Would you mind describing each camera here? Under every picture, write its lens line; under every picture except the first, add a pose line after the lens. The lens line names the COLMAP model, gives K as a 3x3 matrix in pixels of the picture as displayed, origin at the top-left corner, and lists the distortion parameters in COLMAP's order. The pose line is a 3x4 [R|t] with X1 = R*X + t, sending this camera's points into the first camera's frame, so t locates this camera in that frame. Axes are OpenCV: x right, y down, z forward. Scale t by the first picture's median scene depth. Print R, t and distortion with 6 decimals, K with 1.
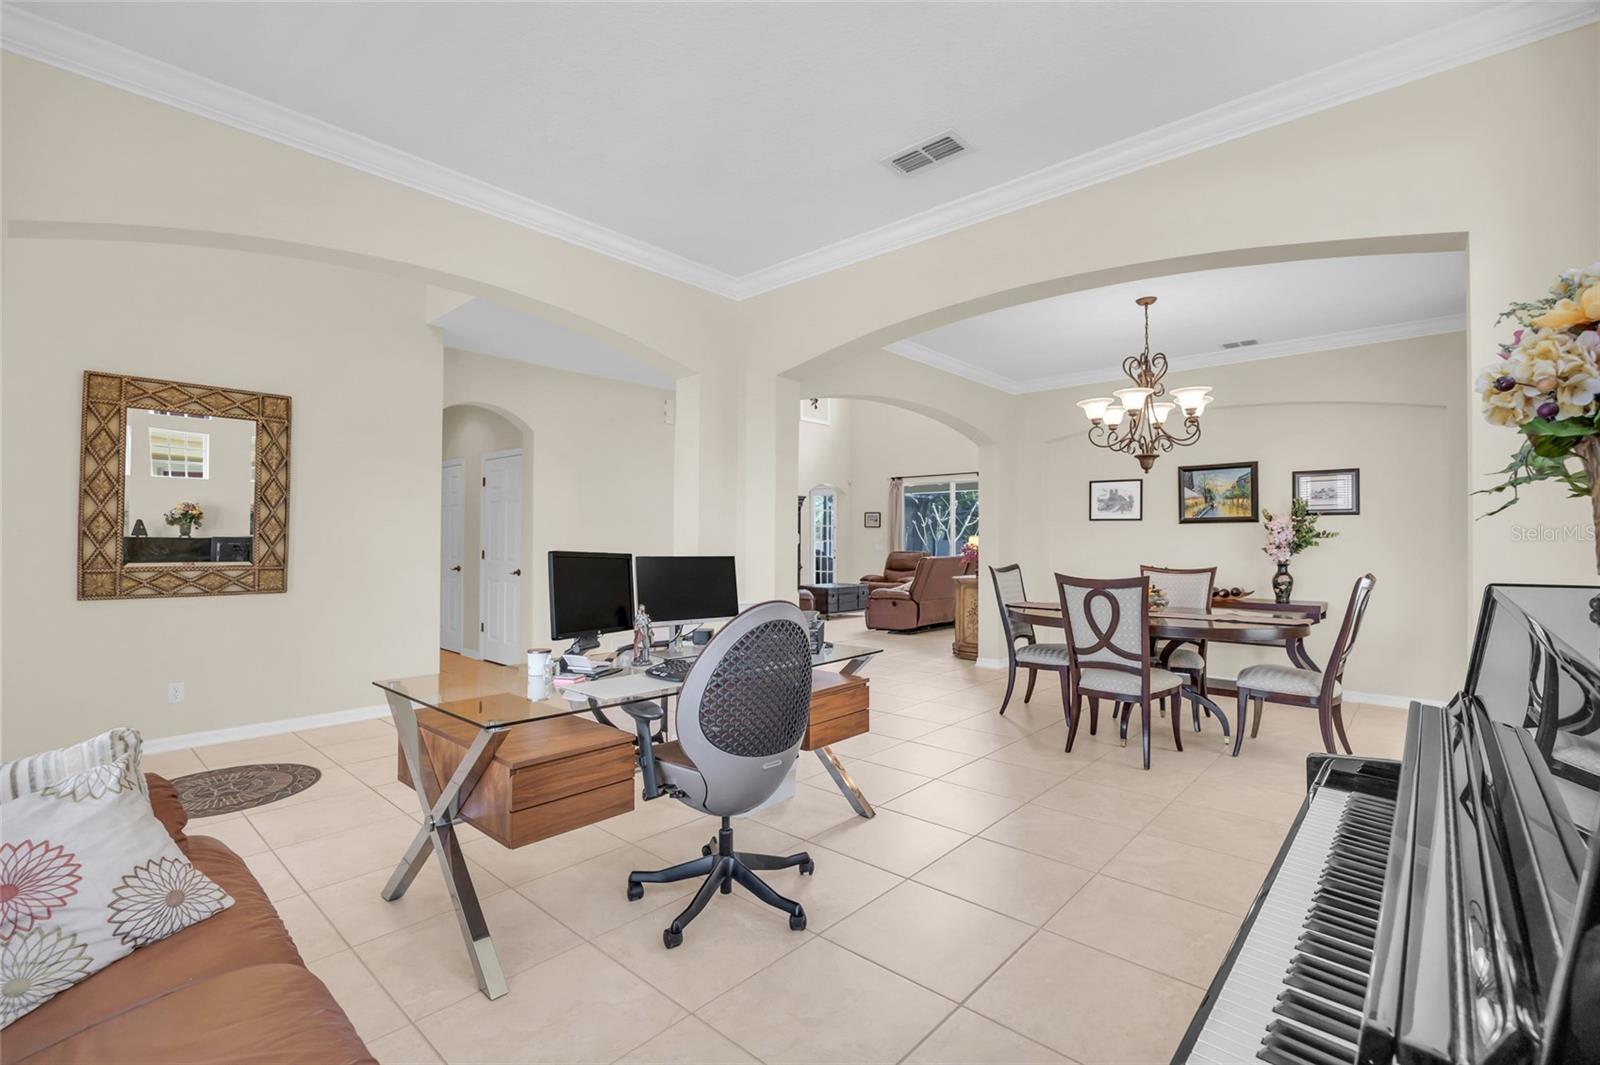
lens RADIAL K [[703.5, 0, 805.9], [0, 703.5, 534.1], [0, 0, 1]] dist [-0.043503, -0.000237]
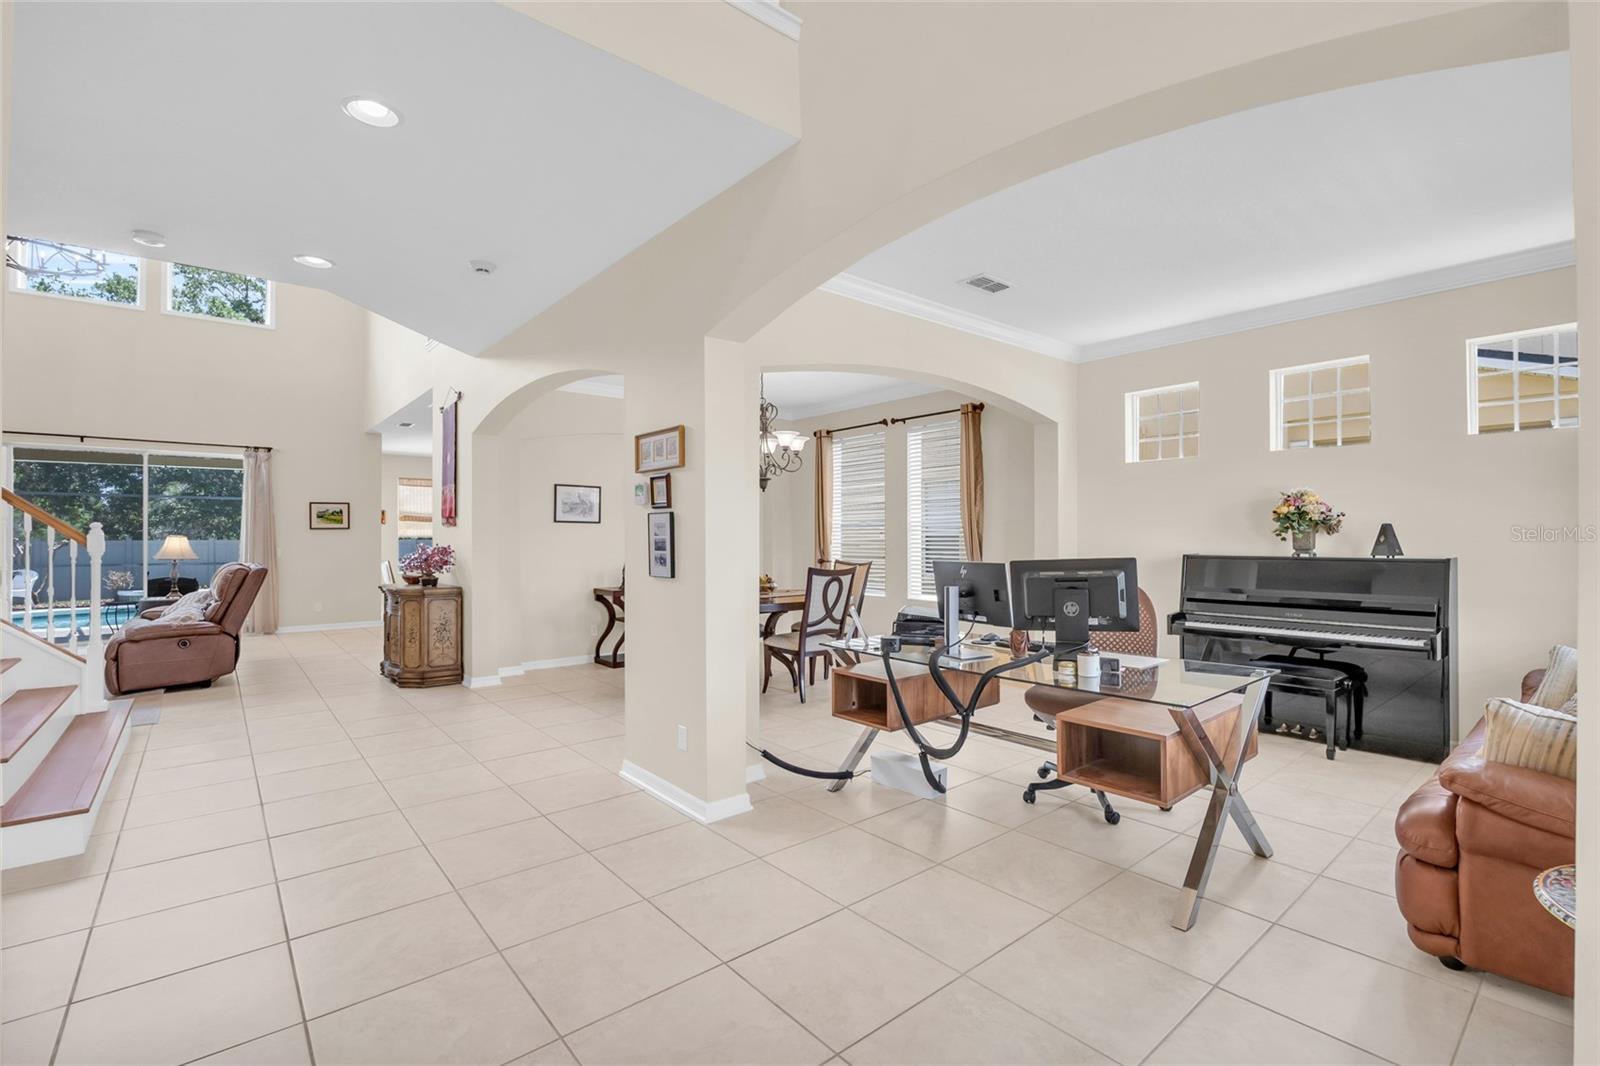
lens RADIAL K [[703.5, 0, 804.7], [0, 703.5, 528.3], [0, 0, 1]] dist [-0.043503, -0.000237]
pose [[0.135495, 0.006974, 0.990754, -0.963131], [-0.002023, 0.999975, -0.006762, -0.008149], [-0.990776, -0.001088, 0.135506, 0.840994]]
